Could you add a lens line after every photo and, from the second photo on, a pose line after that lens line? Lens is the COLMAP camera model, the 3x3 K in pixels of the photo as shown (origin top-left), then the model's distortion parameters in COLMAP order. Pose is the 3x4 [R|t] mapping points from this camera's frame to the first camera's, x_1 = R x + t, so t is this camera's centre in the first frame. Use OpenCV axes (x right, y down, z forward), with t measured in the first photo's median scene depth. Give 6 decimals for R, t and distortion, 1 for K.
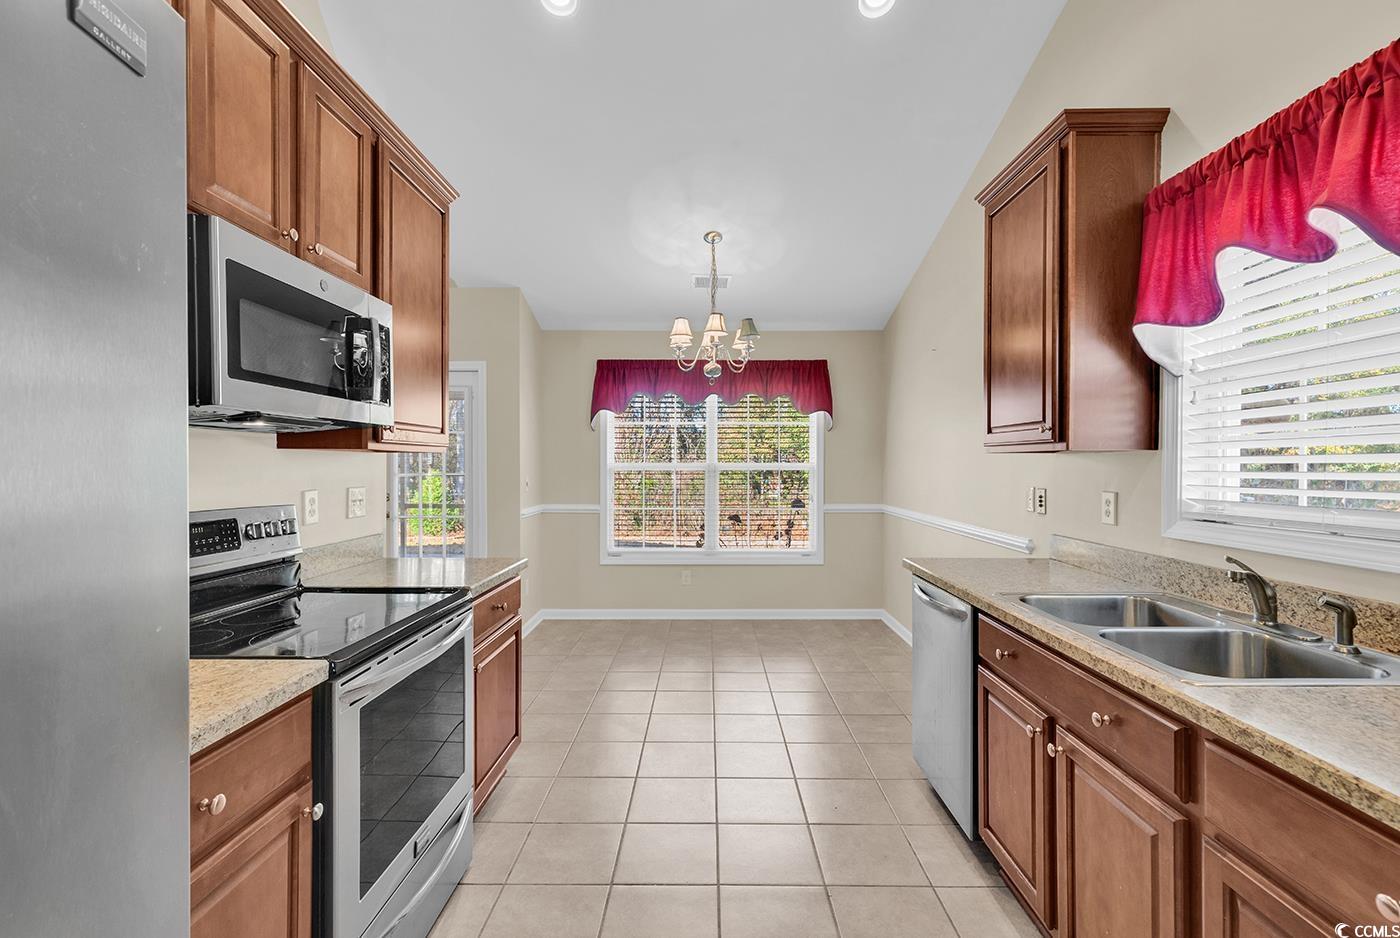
lens RADIAL K [[632.6, 0, 703.3], [0, 632.6, 465.7], [0, 0, 1]] dist [0.003306, 0.000223]
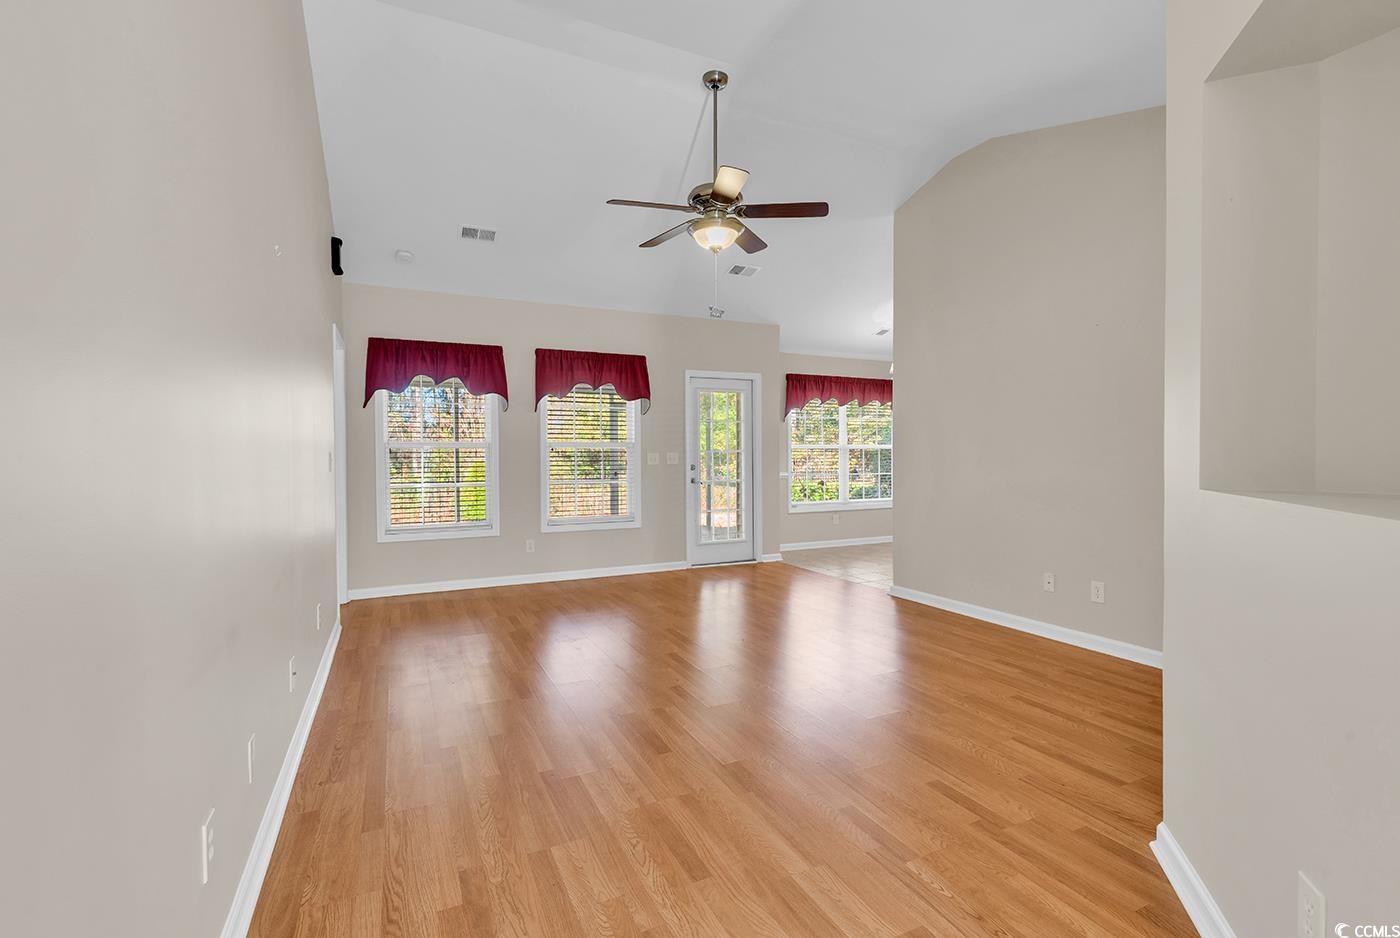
lens RADIAL K [[632.6, 0, 703.3], [0, 632.6, 465.7], [0, 0, 1]] dist [0.003306, 0.000223]
pose [[0.895351, -0.016364, 0.445059, -0.990296], [0.009347, 0.999795, 0.017957, 0.018289], [-0.445262, -0.011918, 0.895321, -0.216477]]
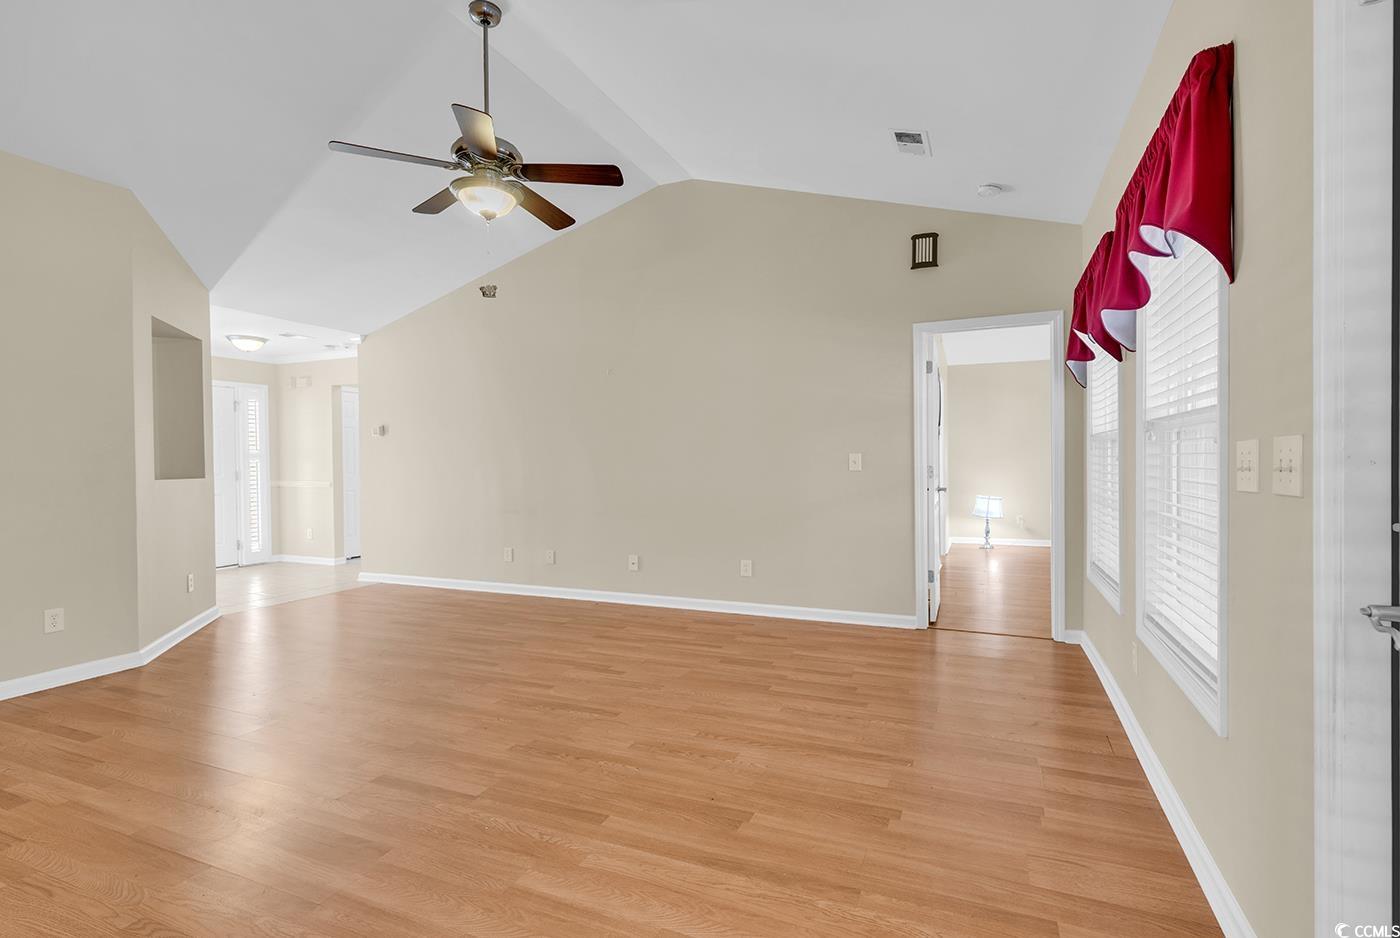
lens RADIAL K [[641.7, 0, 702.1], [0, 641.7, 468.5], [0, 0, 1]] dist [0.003379, 0.000348]
pose [[-0.381450, 0.008443, -0.924351, -0.207622], [0.001349, 0.999962, 0.008577, 0.019418], [0.924388, 0.002025, -0.381447, 0.789543]]
